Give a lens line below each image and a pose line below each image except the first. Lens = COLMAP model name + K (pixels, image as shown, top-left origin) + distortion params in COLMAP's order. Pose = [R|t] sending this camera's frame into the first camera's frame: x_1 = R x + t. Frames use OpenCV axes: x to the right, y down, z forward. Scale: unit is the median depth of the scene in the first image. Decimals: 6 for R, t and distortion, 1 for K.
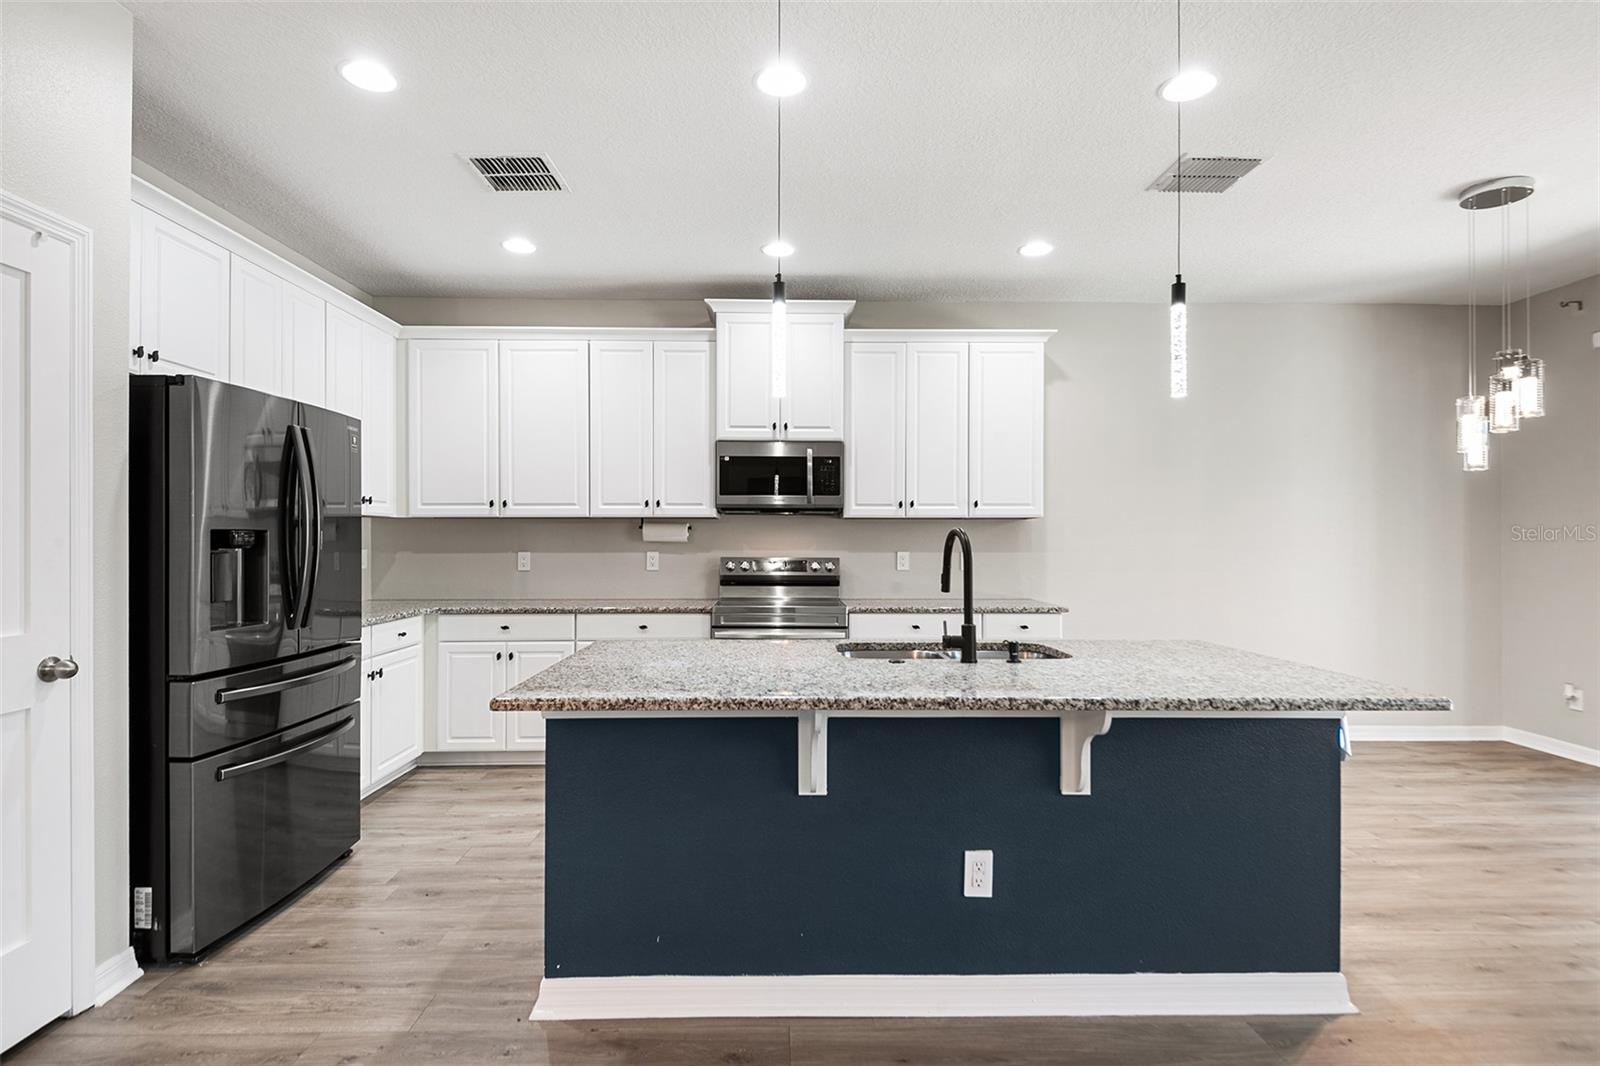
lens RADIAL K [[784.9, 0, 788.1], [0, 784.9, 539.5], [0, 0, 1]] dist [0.032609, -0.031004]
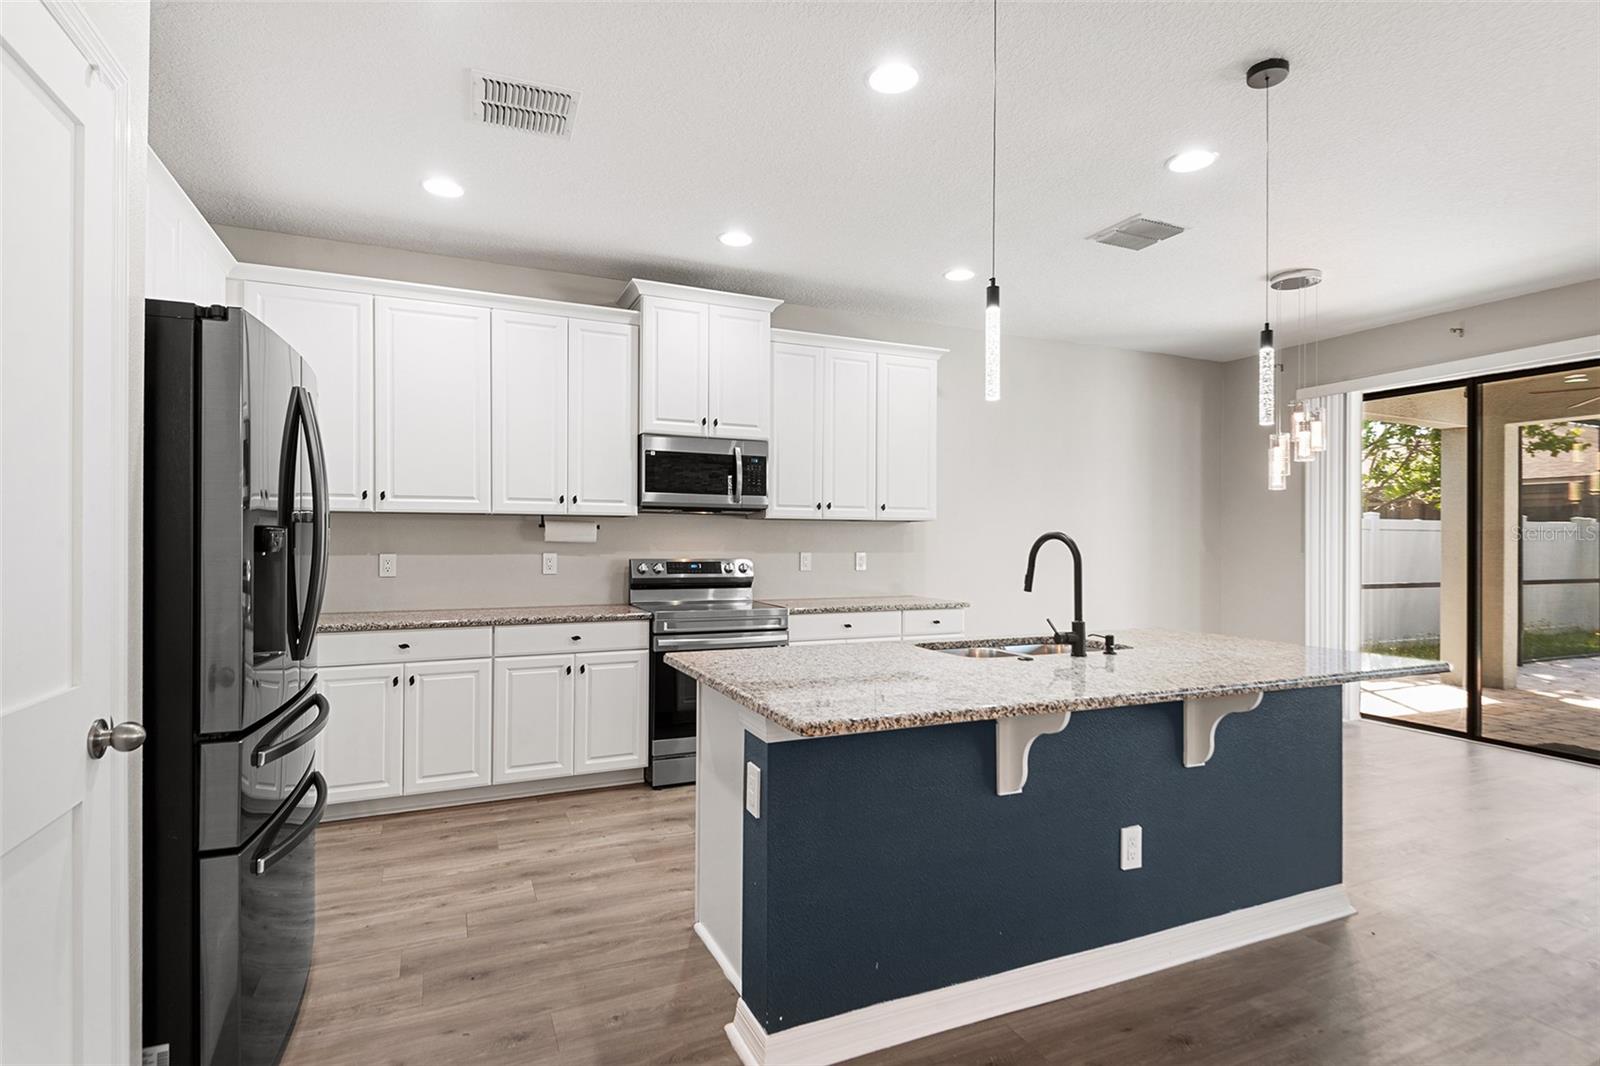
lens RADIAL K [[784.9, 0, 788.1], [0, 784.9, 539.5], [0, 0, 1]] dist [0.032609, -0.031004]
pose [[0.922286, 0.004395, 0.386484, -0.307523], [-0.004836, 0.999988, 0.000168, -0.001537], [-0.386478, -0.002024, 0.922296, 0.083258]]
